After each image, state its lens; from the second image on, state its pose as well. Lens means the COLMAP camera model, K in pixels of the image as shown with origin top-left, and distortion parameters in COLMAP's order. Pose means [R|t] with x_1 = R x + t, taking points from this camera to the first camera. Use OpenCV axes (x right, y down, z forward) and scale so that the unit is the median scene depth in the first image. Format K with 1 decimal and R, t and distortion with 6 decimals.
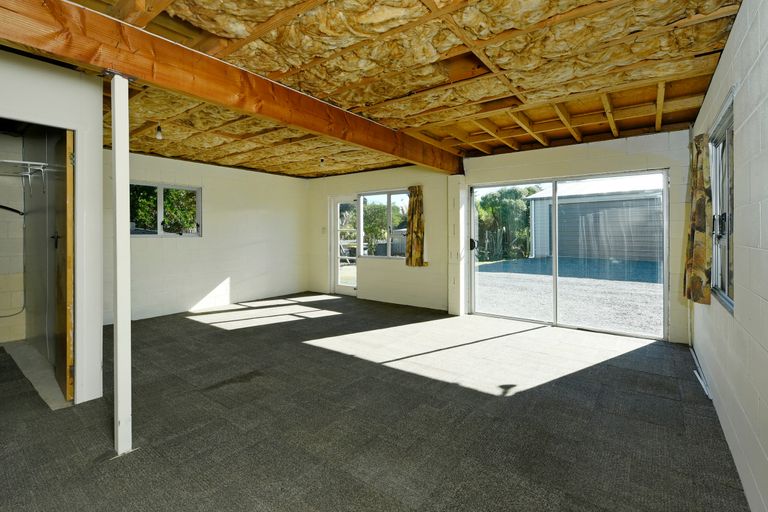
lens RADIAL K [[360.1, 0, 384.0], [0, 360.1, 256.0], [0, 0, 1]] dist [0.002504, 0.000066]
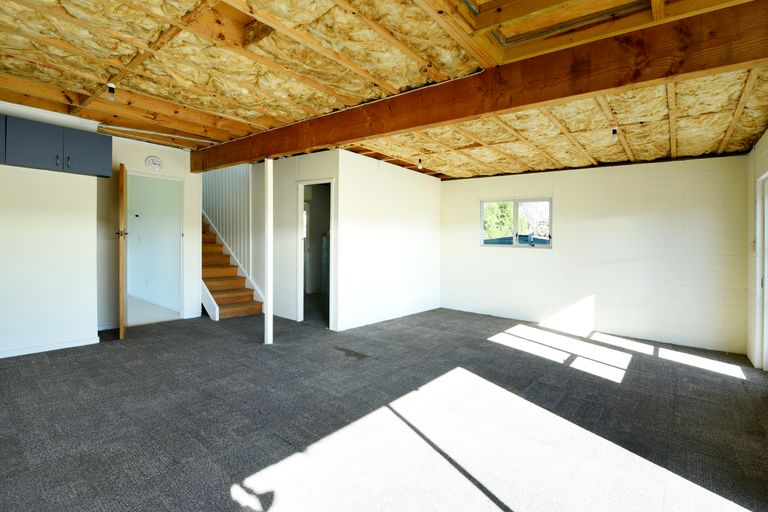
lens RADIAL K [[360.1, 0, 384.0], [0, 360.1, 256.0], [0, 0, 1]] dist [0.002504, 0.000066]
pose [[-0.031590, 0.048129, -0.998341, 0.897620], [-0.090415, 0.994607, 0.050810, -0.075453], [0.995403, 0.091870, -0.027068, 1.199489]]
